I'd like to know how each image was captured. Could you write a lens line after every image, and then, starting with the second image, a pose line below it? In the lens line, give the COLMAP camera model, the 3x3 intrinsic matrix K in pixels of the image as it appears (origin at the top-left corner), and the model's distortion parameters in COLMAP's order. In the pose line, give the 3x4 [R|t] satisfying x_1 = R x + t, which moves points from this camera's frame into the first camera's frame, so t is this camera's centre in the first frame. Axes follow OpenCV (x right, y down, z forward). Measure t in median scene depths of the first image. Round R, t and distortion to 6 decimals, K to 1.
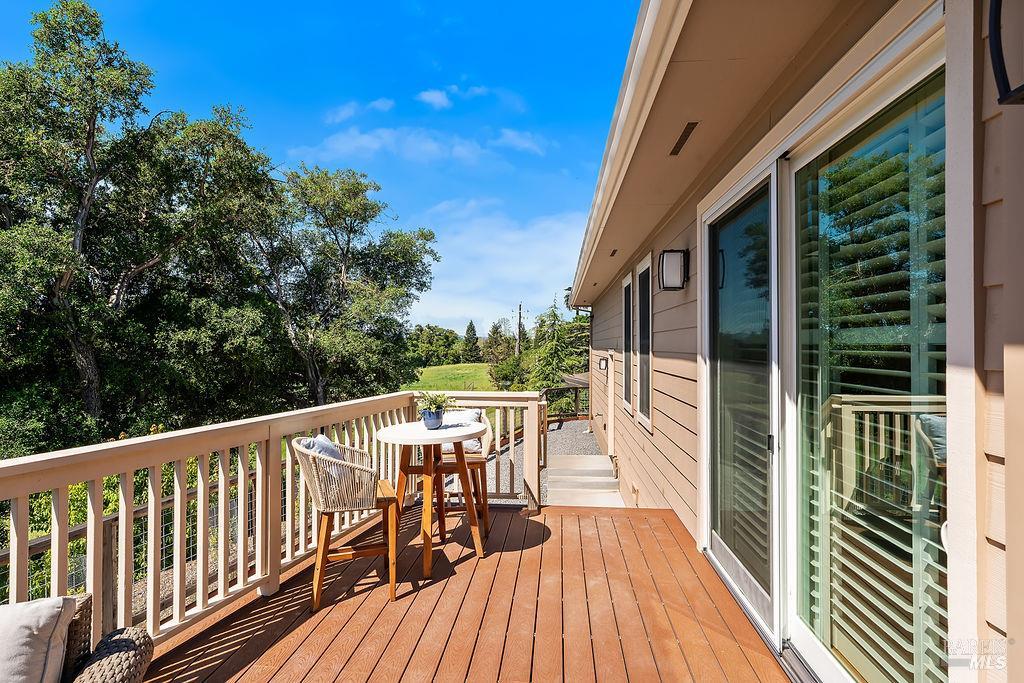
lens RADIAL K [[524.6, 0, 511.4], [0, 524.6, 341.1], [0, 0, 1]] dist [-0.010902, 0.004369]
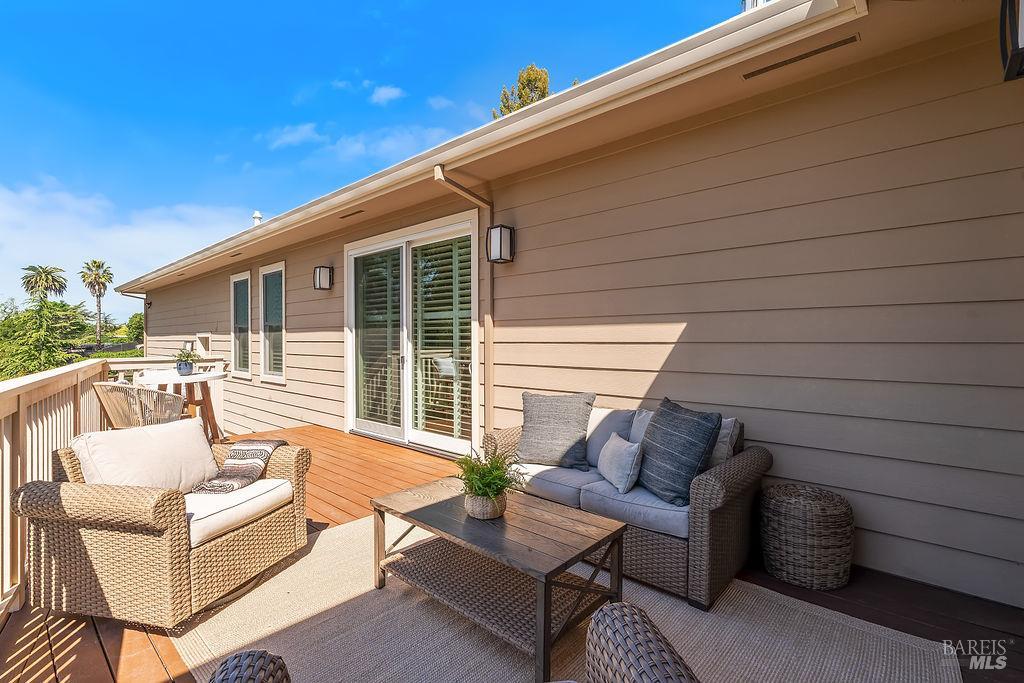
lens RADIAL K [[466.3, 0, 514.2], [0, 466.3, 341.8], [0, 0, 1]] dist [-0.010811, 0.004176]
pose [[0.596318, -0.007607, 0.802712, -0.203780], [-0.003357, 0.999923, 0.011971, 0.019229], [-0.802741, -0.009833, 0.596246, -0.150814]]
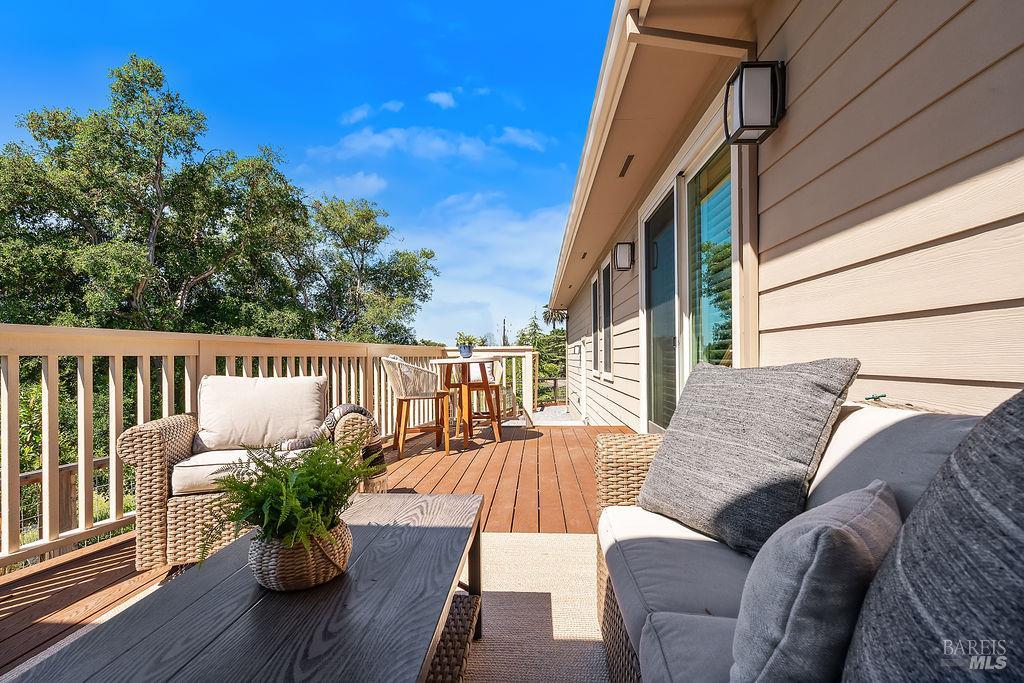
lens RADIAL K [[466.3, 0, 507.1], [0, 466.3, 358.8], [0, 0, 1]] dist [-0.010811, 0.004176]
pose [[0.999618, -0.011849, 0.024976, -0.021029], [0.011633, 0.999894, 0.008778, 0.051815], [-0.025077, -0.008484, 0.999650, -0.115249]]
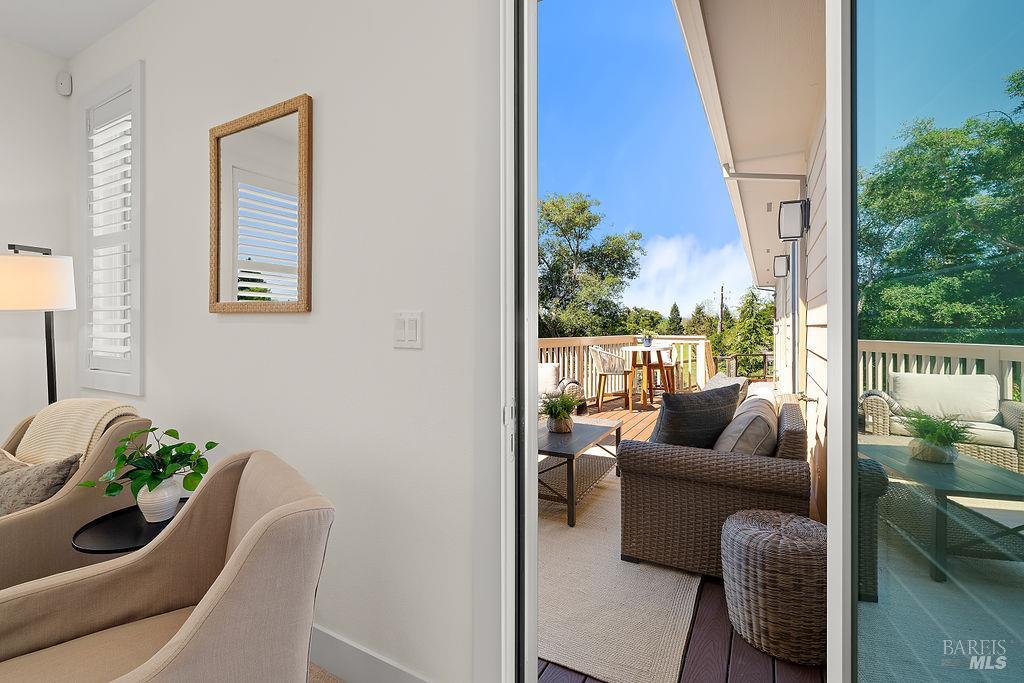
lens RADIAL K [[466.3, 0, 515.3], [0, 466.3, 325.6], [0, 0, 1]] dist [-0.010811, 0.004176]
pose [[0.917939, -0.003694, -0.396705, 0.037527], [0.006414, 0.999964, 0.005529, 0.021048], [0.396670, -0.007620, 0.917930, -0.321243]]
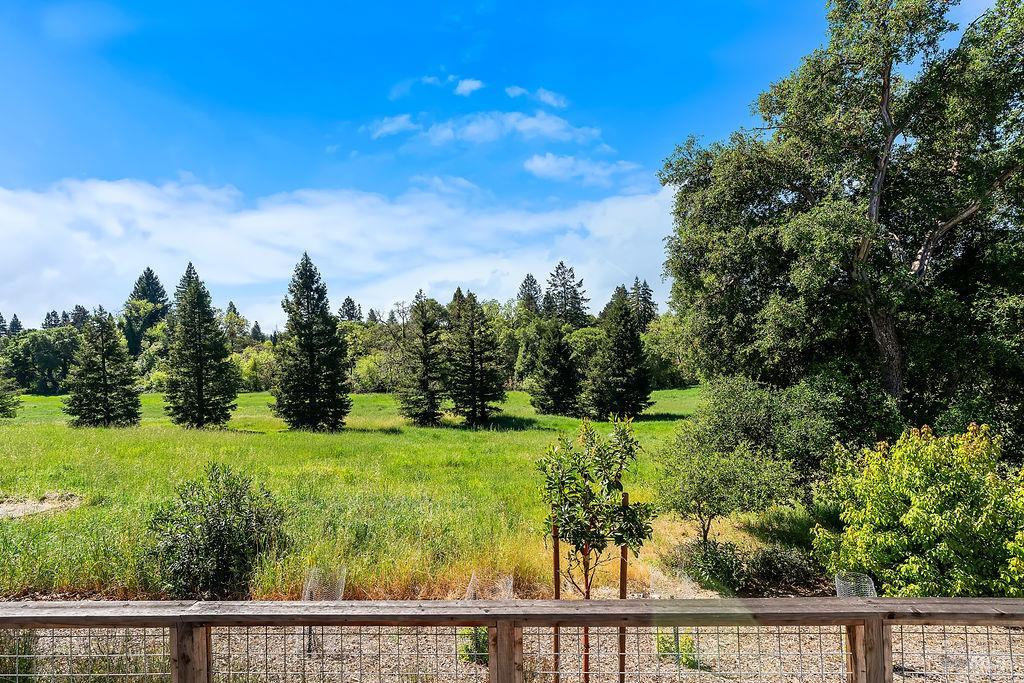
lens RADIAL K [[466.3, 0, 509.1], [0, 466.3, 338.7], [0, 0, 1]] dist [-0.010811, 0.004176]
pose [[0.181212, 0.013225, -0.983355, -0.124710], [0.036647, 0.999124, 0.020190, 0.002190], [0.982761, -0.039695, 0.180568, 0.191226]]
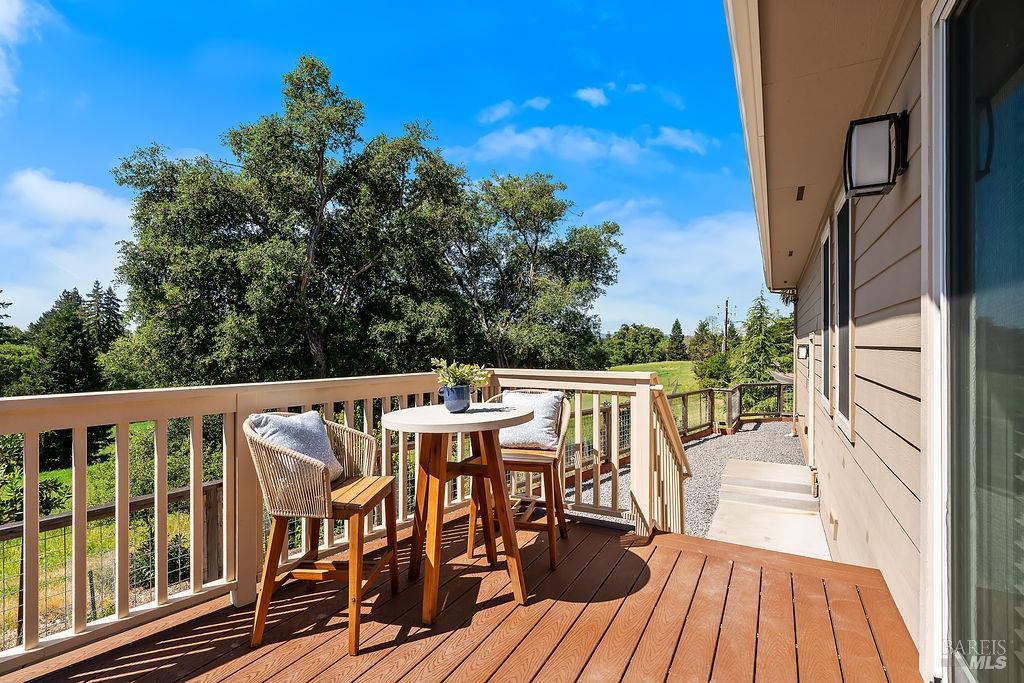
lens RADIAL K [[483.3, 0, 511.1], [0, 483.3, 345.7], [0, 0, 1]] dist [-0.011553, 0.006896]
pose [[0.916003, -0.002325, -0.401165, 0.060217], [0.006672, 0.999933, 0.009439, 0.023063], [0.401116, -0.011322, 0.915957, 0.138774]]
